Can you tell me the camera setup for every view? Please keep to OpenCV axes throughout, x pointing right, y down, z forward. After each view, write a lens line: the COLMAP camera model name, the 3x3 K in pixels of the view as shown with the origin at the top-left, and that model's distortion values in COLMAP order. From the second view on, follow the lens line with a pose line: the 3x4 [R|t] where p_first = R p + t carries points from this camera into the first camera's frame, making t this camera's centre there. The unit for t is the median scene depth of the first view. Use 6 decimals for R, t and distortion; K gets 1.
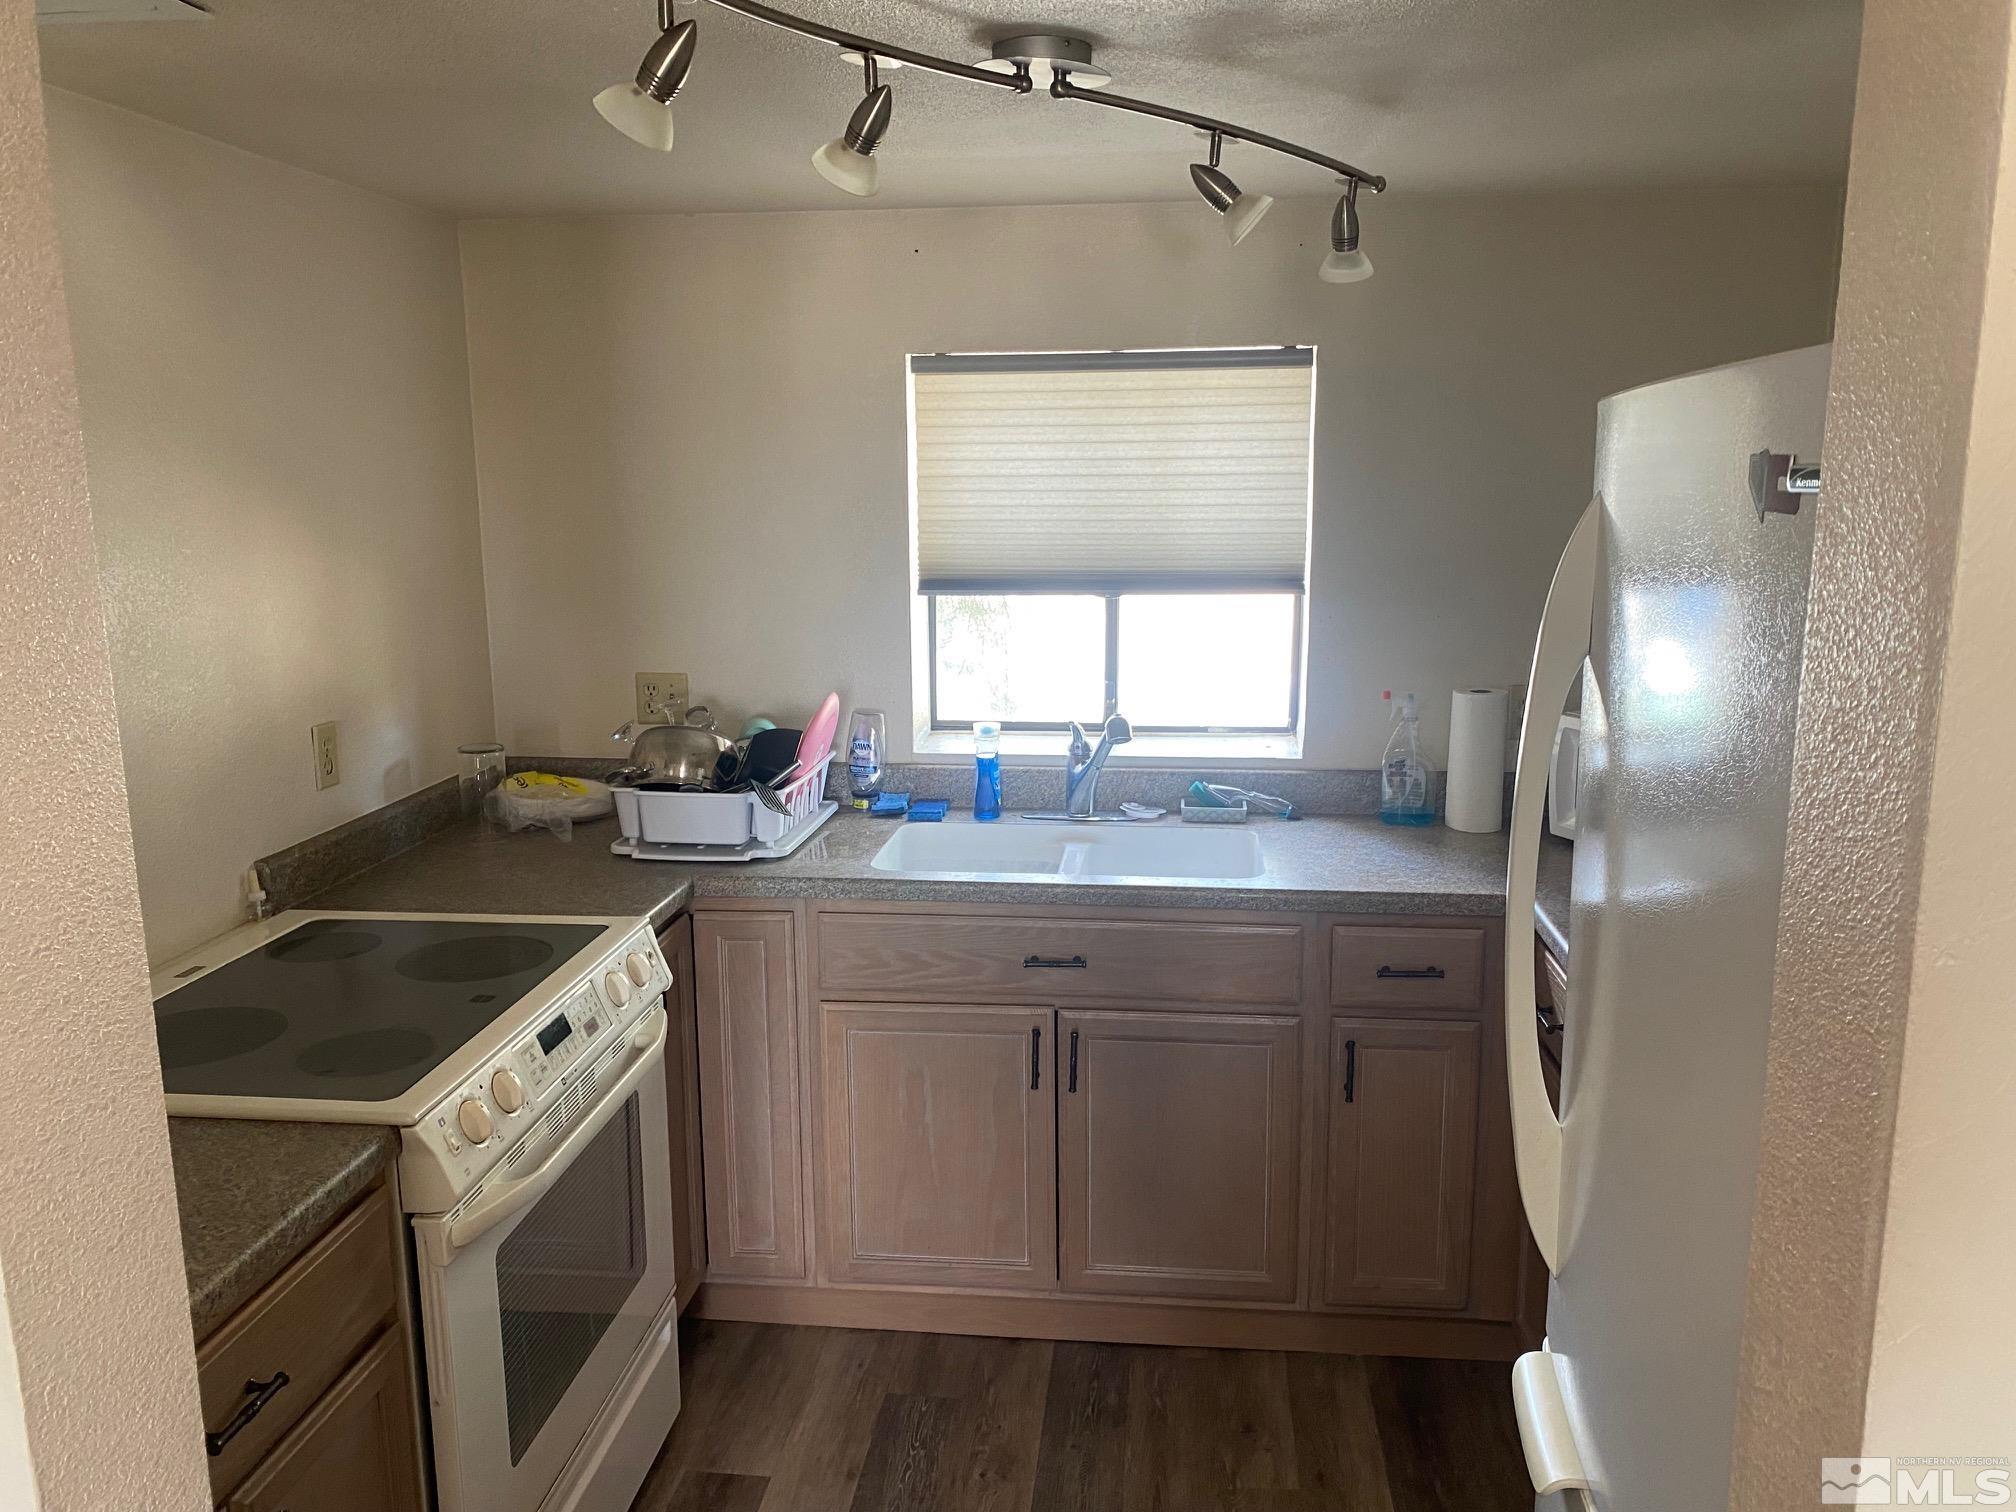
lens RADIAL K [[1531.6, 0, 1008.0], [0, 1531.6, 756.0], [0, 0, 1]] dist [0.146117, -0.001174]
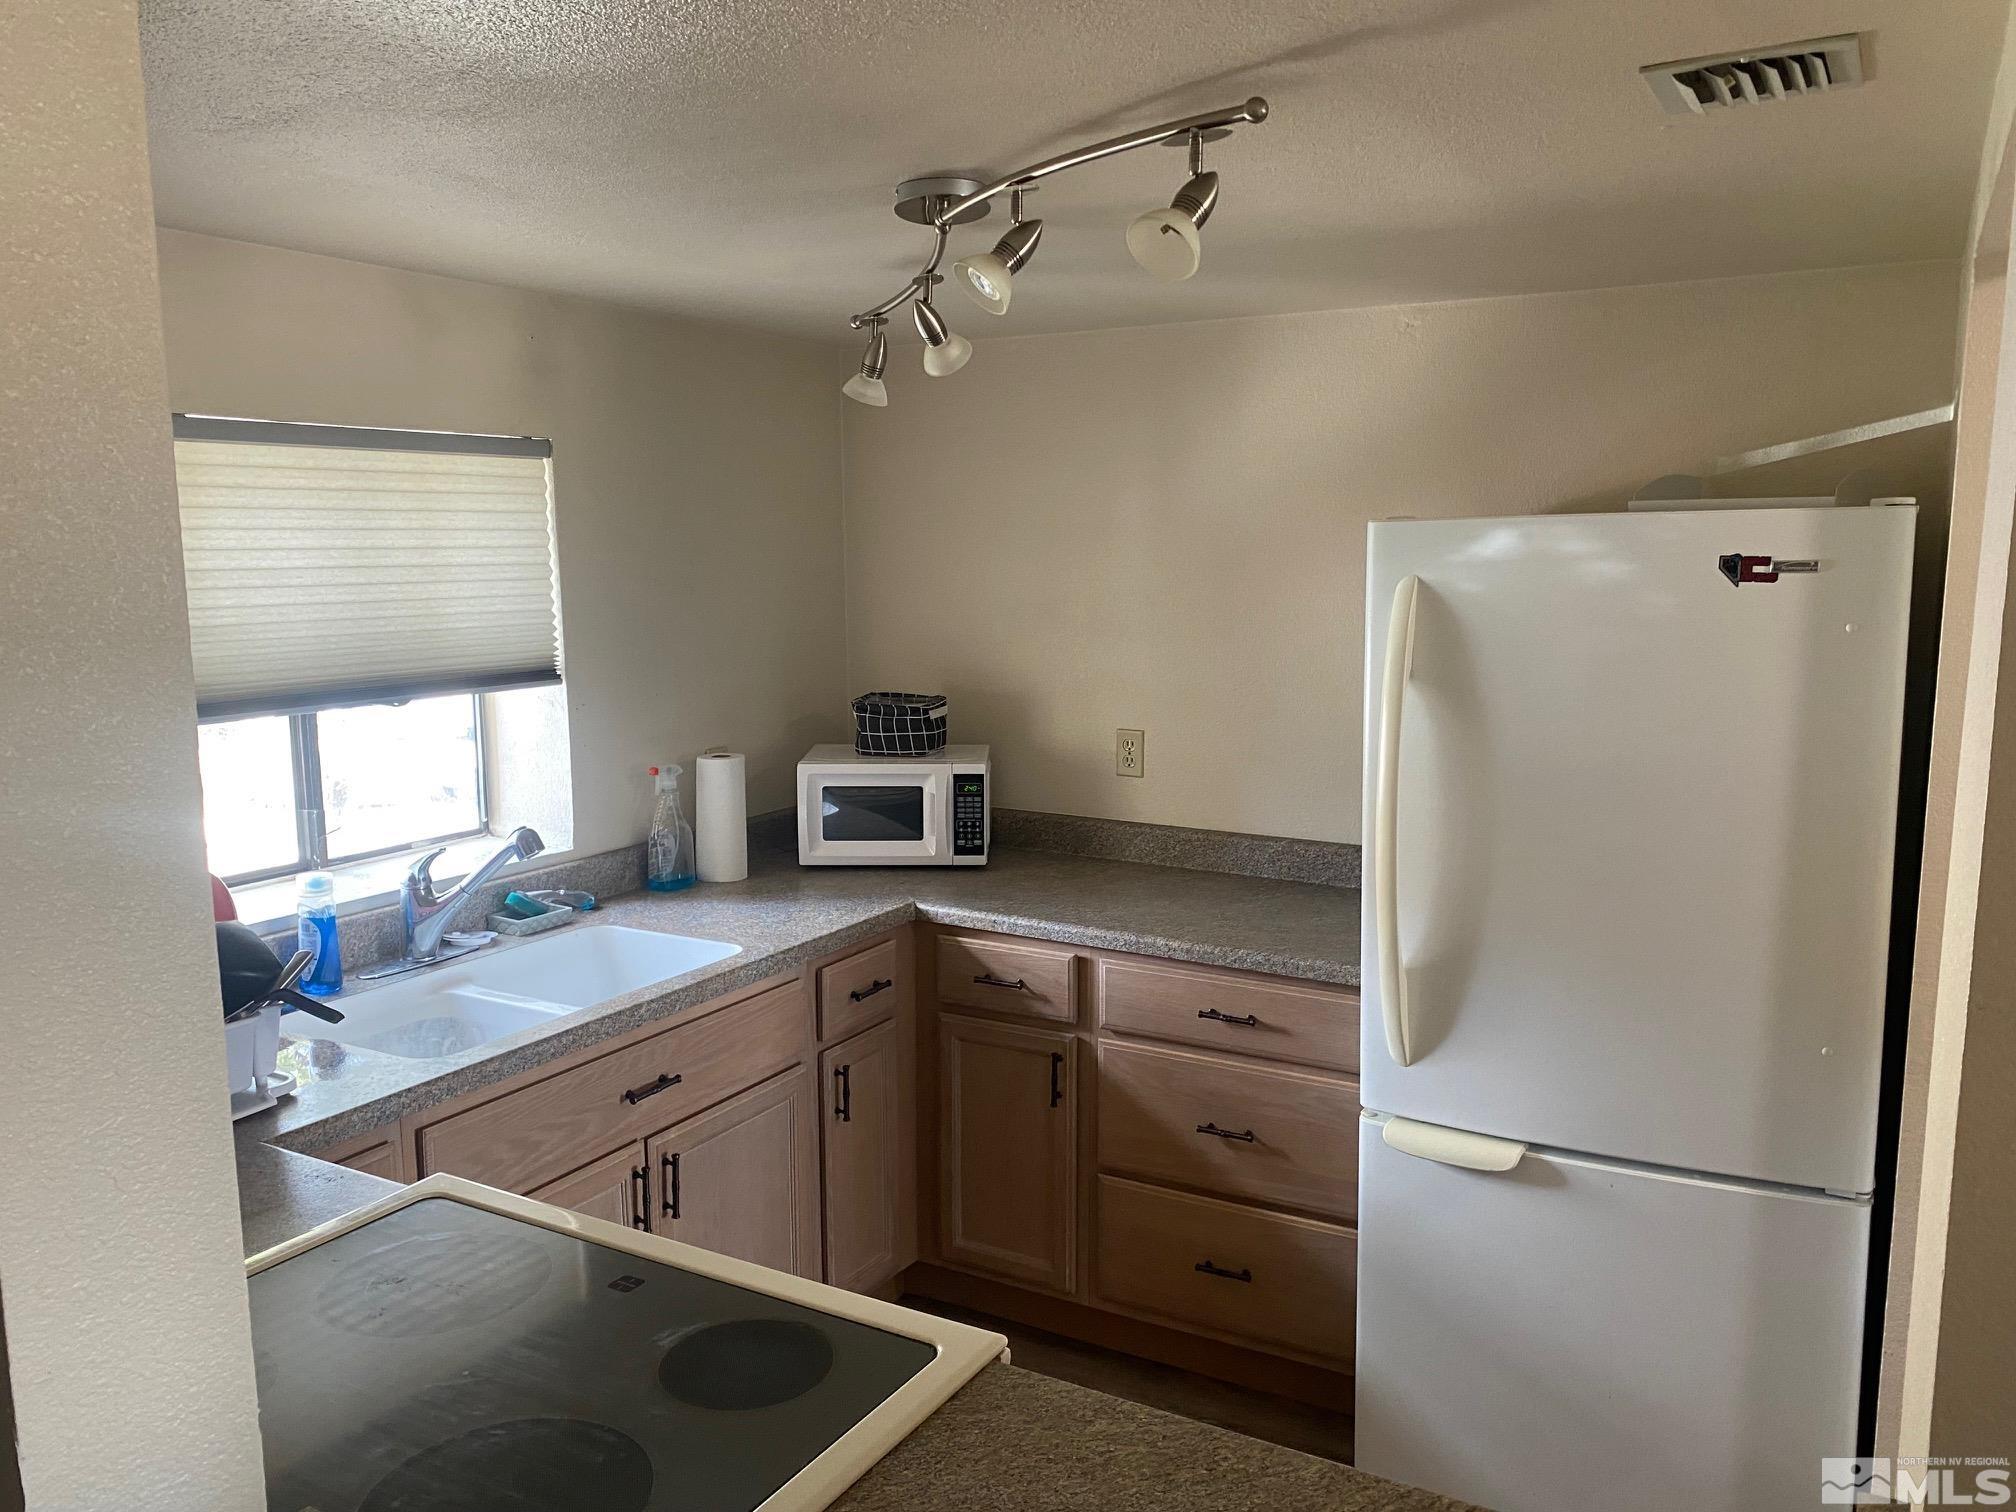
lens RADIAL K [[1538.9, 0, 1008.0], [0, 1538.9, 756.0], [0, 0, 1]] dist [0.026474, -0.036511]
pose [[0.408297, -0.124270, 0.904351, -0.593577], [0.171003, 0.983565, 0.057951, -0.067770], [-0.896689, 0.130986, 0.422838, 0.330891]]
